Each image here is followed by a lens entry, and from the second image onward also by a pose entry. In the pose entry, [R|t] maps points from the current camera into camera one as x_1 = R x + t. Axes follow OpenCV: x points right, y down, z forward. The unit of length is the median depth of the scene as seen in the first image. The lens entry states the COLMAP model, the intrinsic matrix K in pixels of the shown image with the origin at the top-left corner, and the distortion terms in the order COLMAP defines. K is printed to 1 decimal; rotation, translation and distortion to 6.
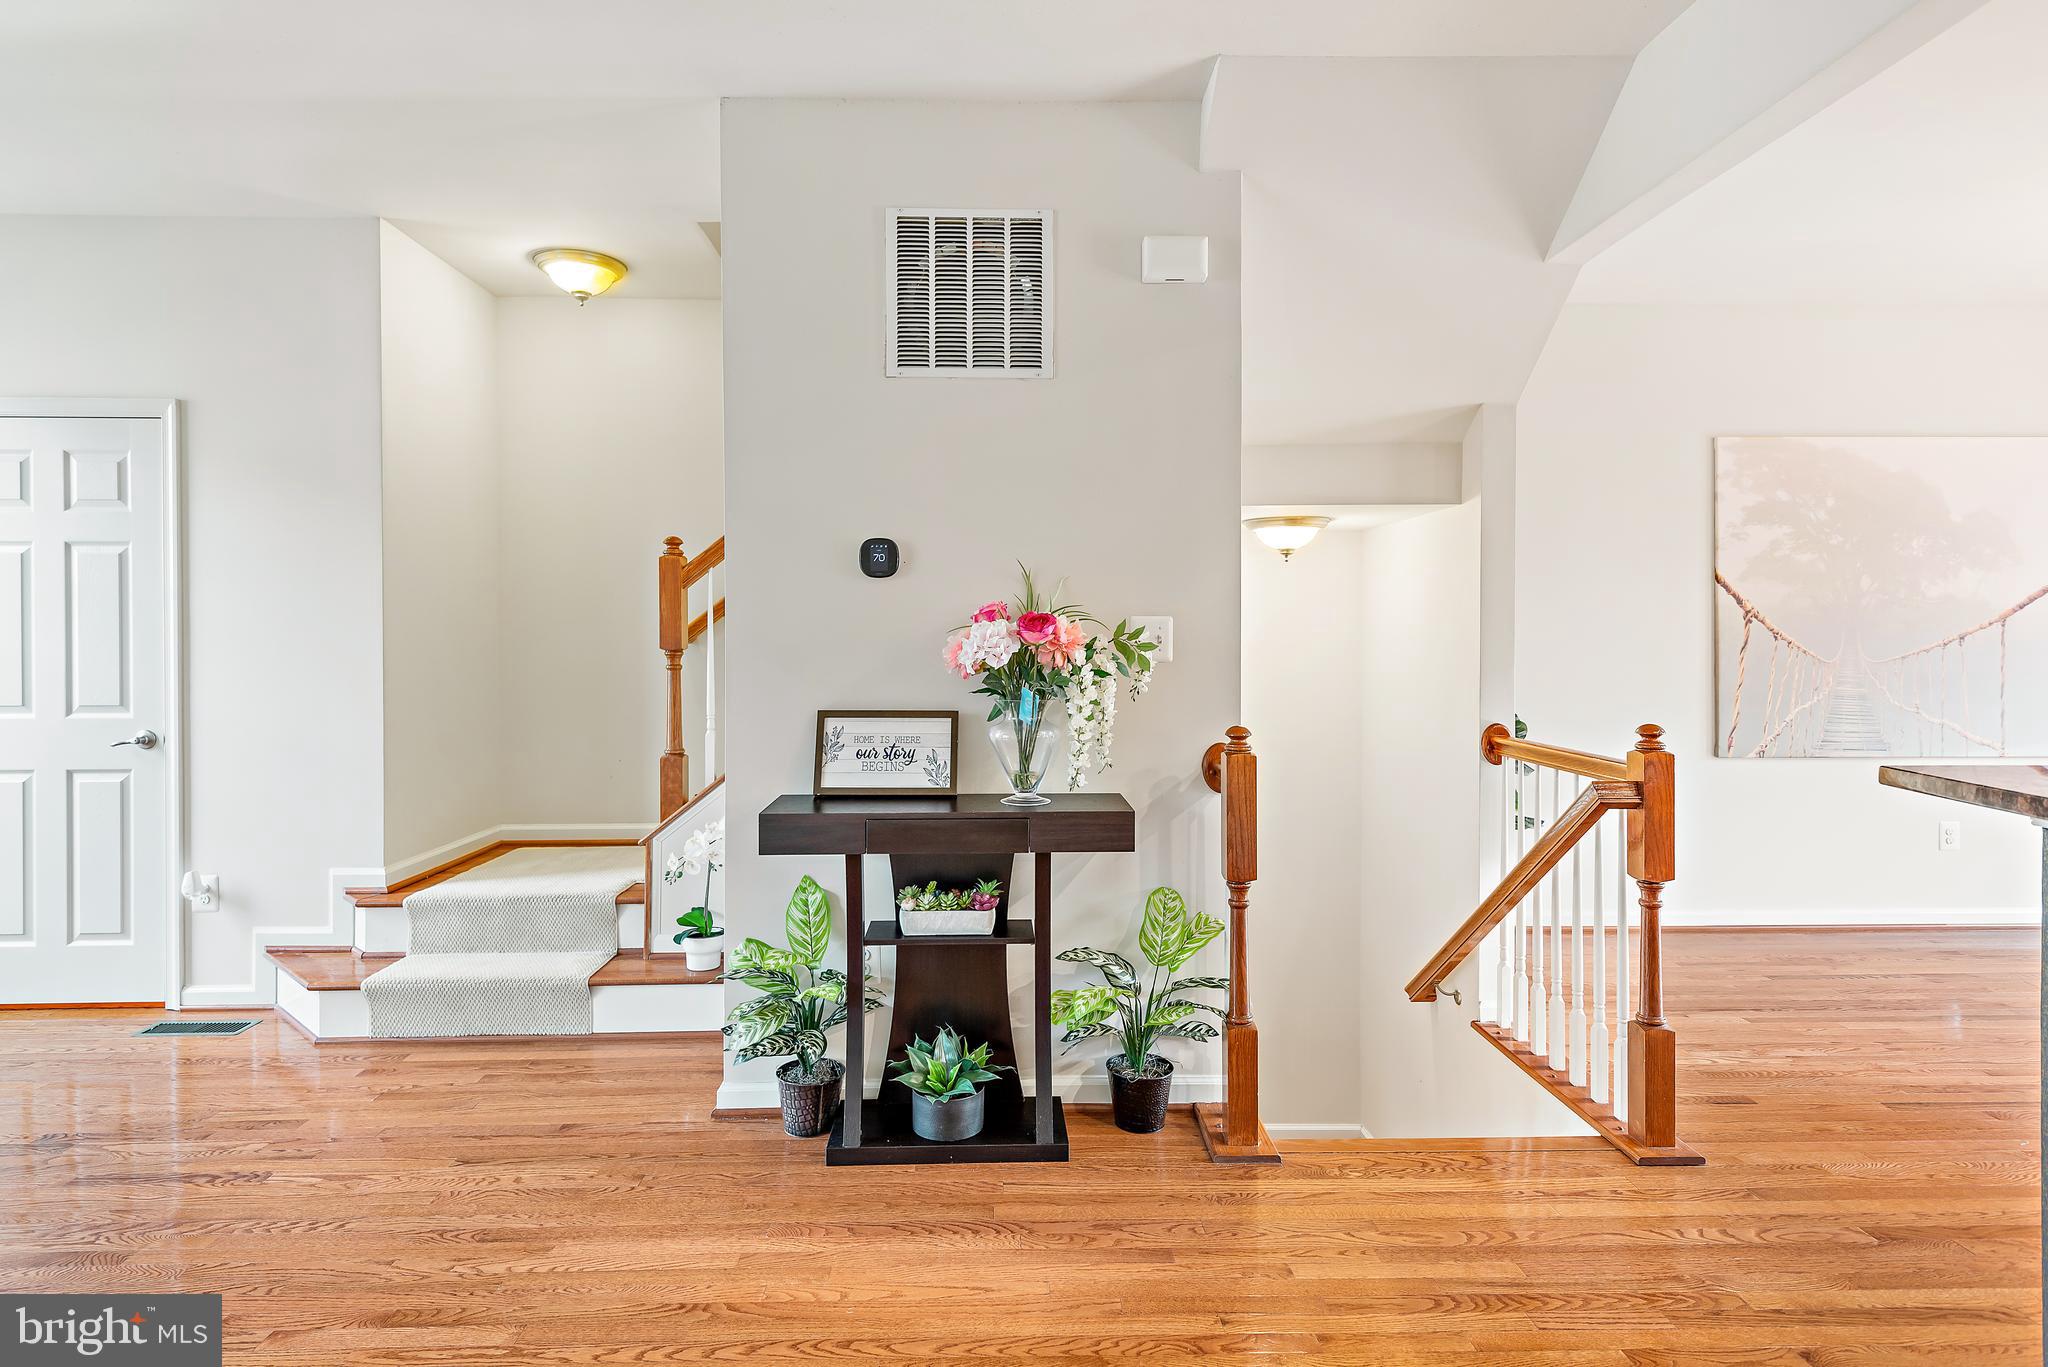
lens RADIAL K [[1087.5, 0, 1013.5], [0, 1087.5, 647.4], [0, 0, 1]] dist [0.036041, -0.018470]
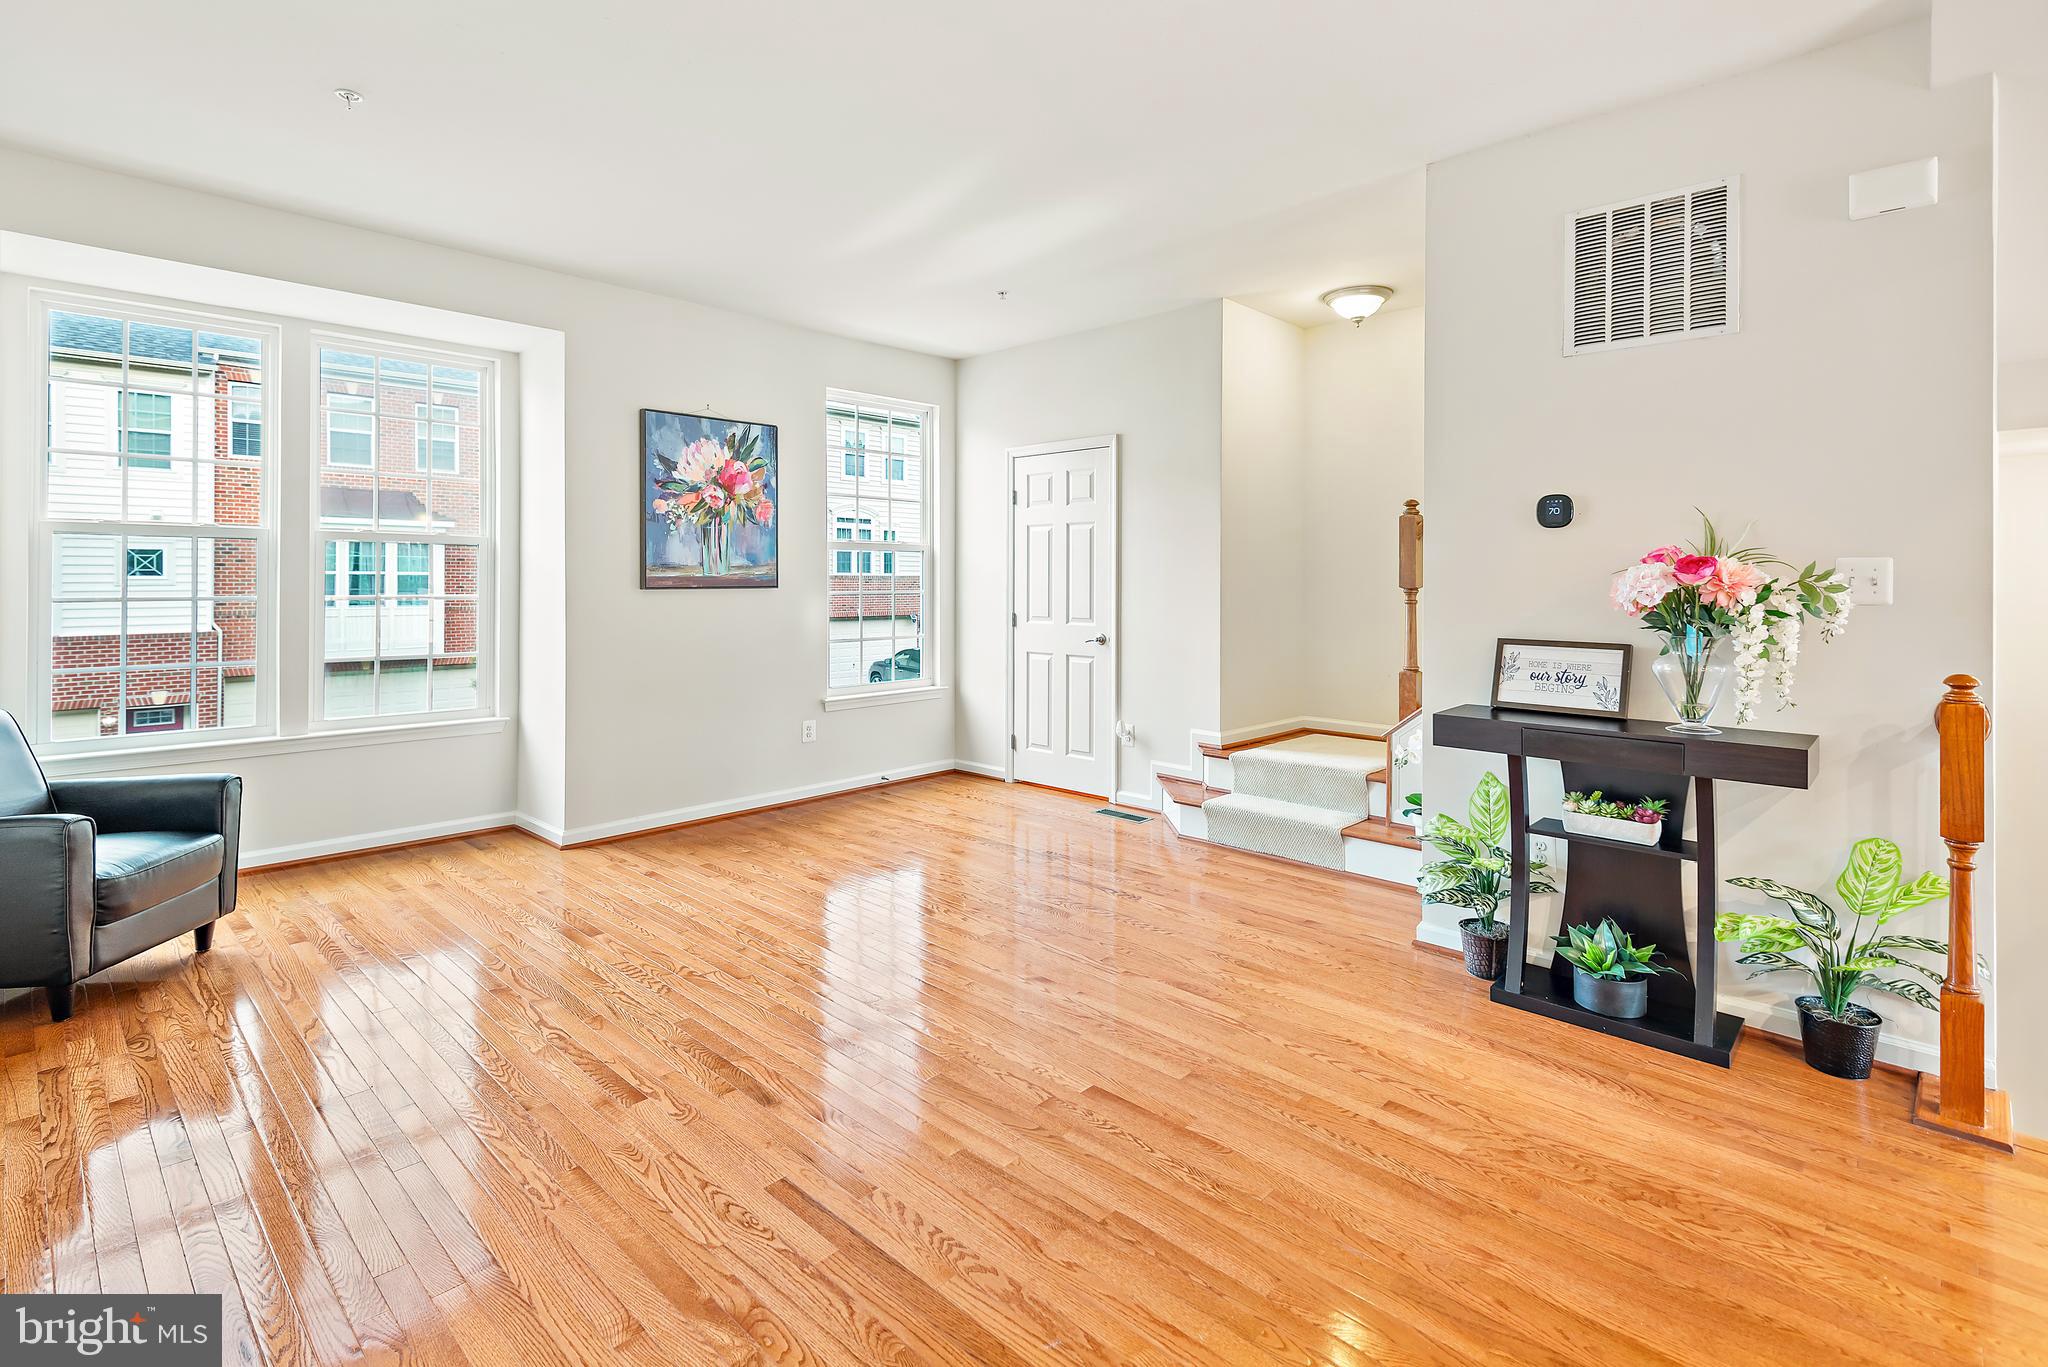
lens RADIAL K [[960.8, 0, 1024.0], [0, 960.8, 584.9], [0, 0, 1]] dist [0.020319, -0.010351]
pose [[0.705990, 0.006938, -0.708188, 0.212102], [-0.009086, 0.999958, 0.000738, 0.001790], [0.708163, 0.005913, 0.706024, -0.146118]]
